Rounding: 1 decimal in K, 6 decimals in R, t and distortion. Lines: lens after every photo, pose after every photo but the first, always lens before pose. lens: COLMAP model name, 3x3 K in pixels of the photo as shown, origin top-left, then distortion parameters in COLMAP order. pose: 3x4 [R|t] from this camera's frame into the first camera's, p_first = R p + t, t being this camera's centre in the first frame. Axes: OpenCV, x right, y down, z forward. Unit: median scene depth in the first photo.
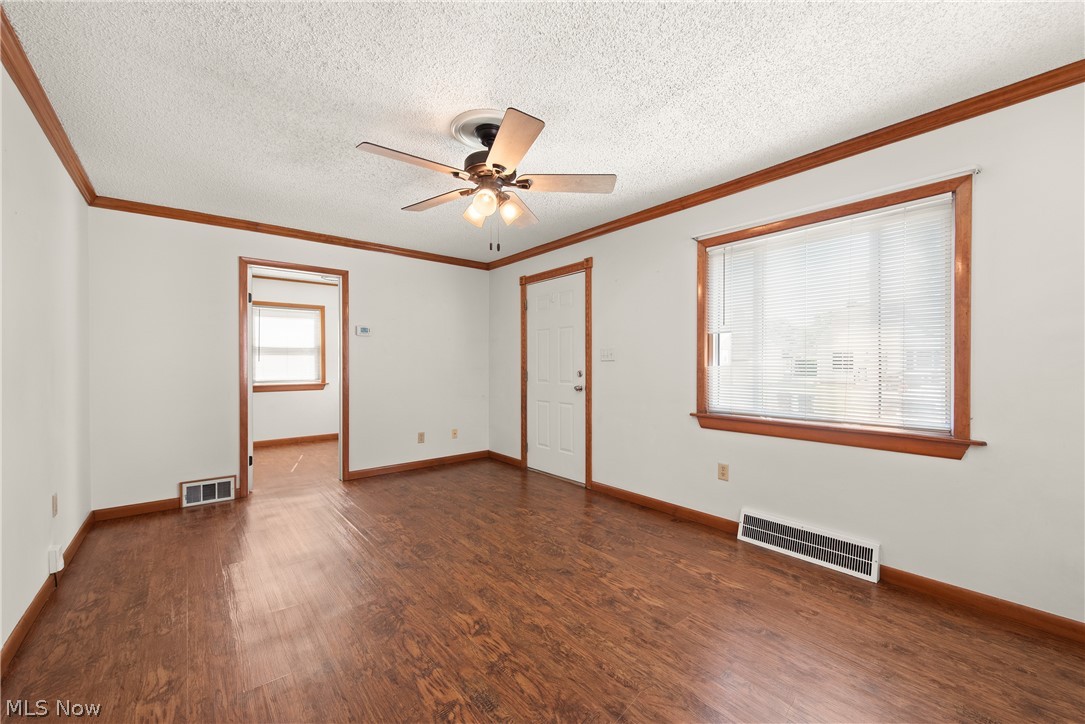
lens RADIAL K [[433.7, 0, 542.7], [0, 433.7, 366.0], [0, 0, 1]] dist [0.008204, -0.000799]
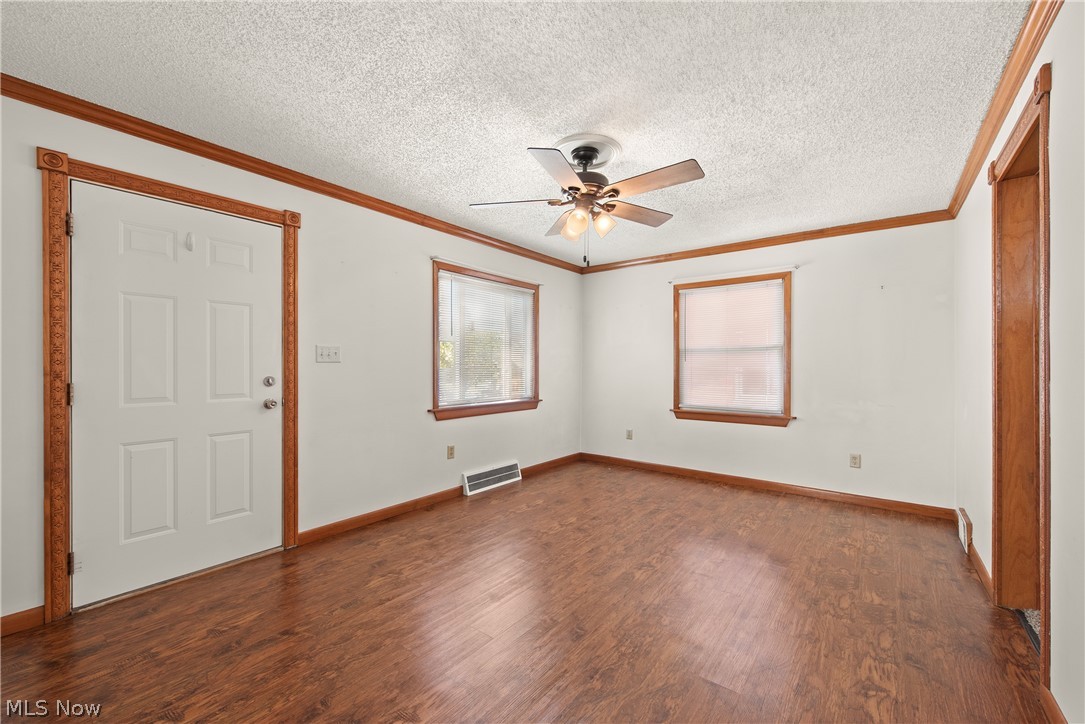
lens RADIAL K [[433.7, 0, 542.7], [0, 433.7, 366.0], [0, 0, 1]] dist [0.008204, -0.000799]
pose [[-0.224580, -0.001301, 0.974455, -0.850116], [0.001270, 0.999998, 0.001628, -0.007862], [-0.974455, 0.001603, -0.224578, 0.995944]]
